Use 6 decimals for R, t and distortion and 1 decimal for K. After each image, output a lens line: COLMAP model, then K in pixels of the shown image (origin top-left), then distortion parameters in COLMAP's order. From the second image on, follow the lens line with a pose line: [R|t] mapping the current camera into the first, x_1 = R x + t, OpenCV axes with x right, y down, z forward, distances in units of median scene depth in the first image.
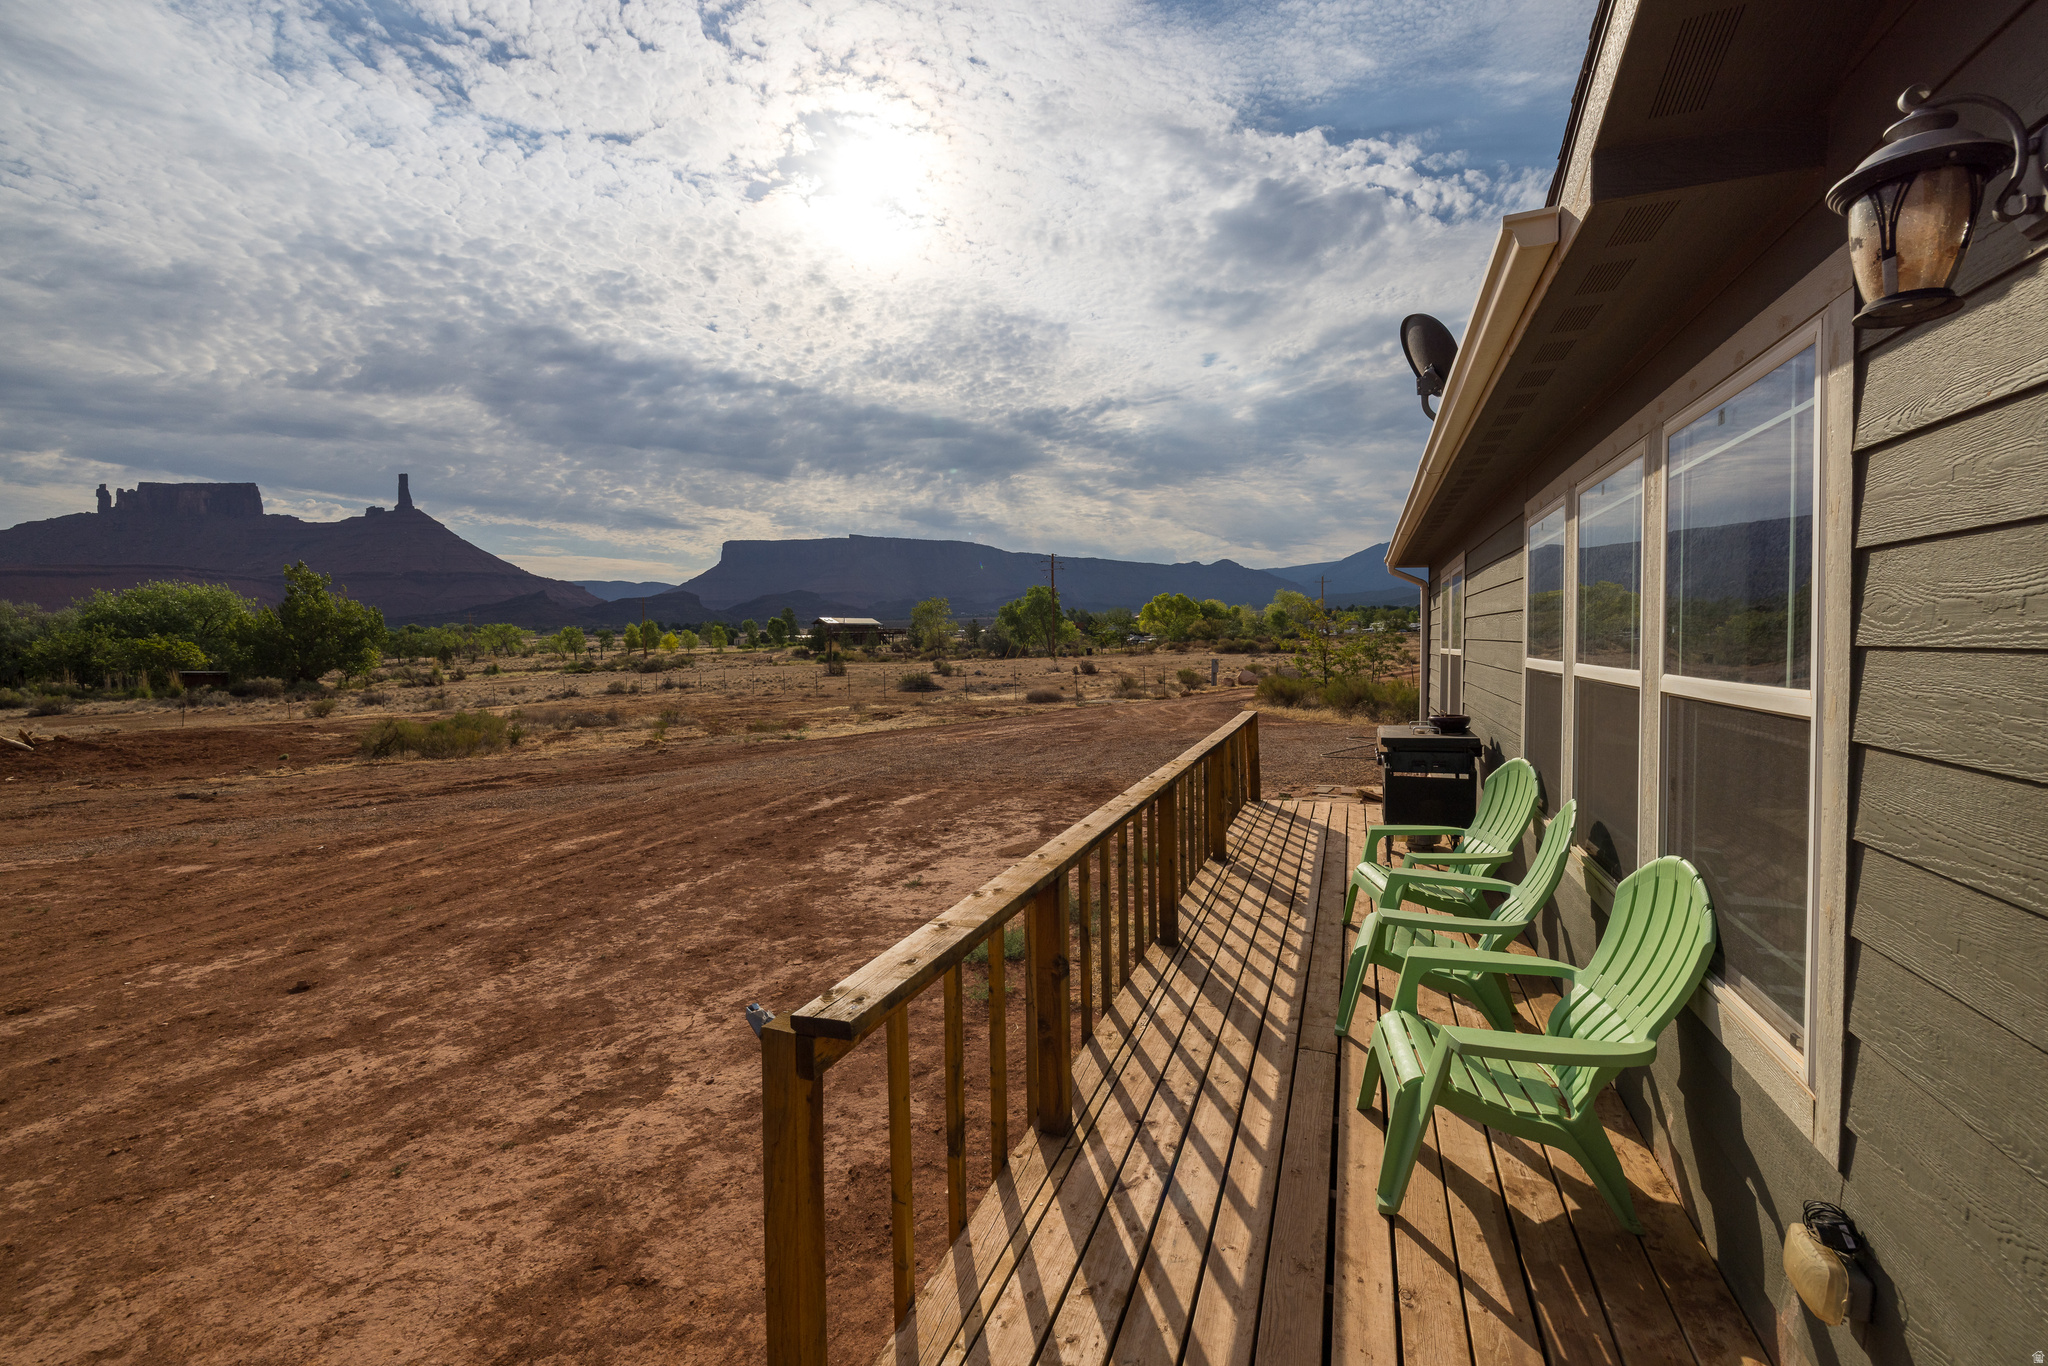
lens RADIAL K [[917.6, 0, 1024.0], [0, 917.6, 683.0], [0, 0, 1]] dist [-0.000247, -0.000004]
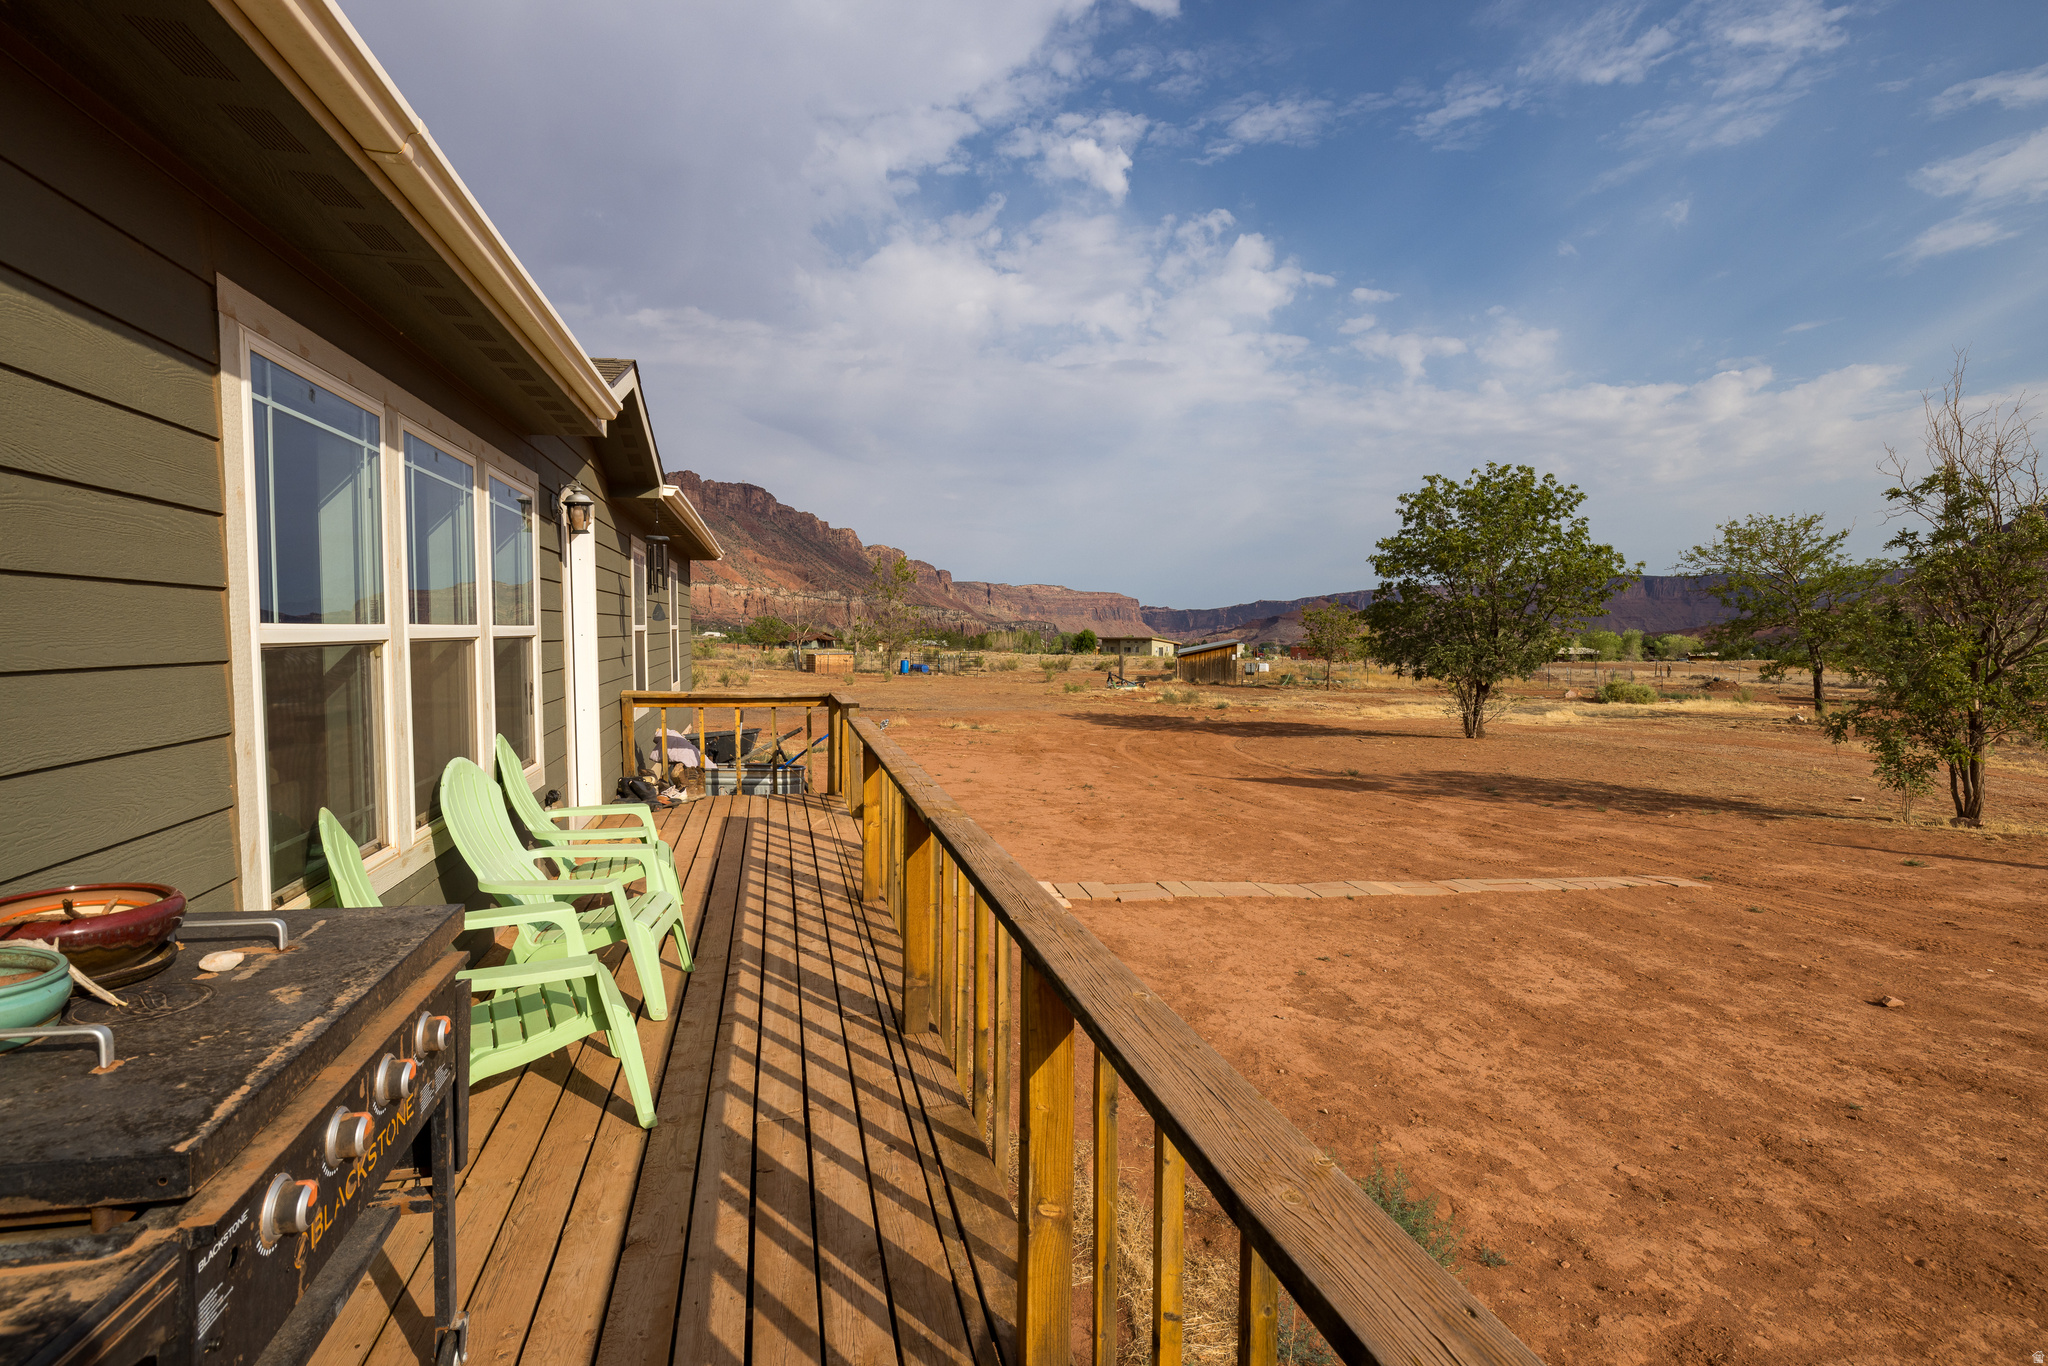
lens RADIAL K [[1052.6, 0, 1024.0], [0, 1052.6, 683.0], [0, 0, 1]] dist [-0.000488, -0.000185]
pose [[-0.836212, 0.039776, -0.546962, 0.584483], [-0.016436, 0.995100, 0.097494, -0.068980], [0.548160, 0.090516, -0.831461, 1.903242]]
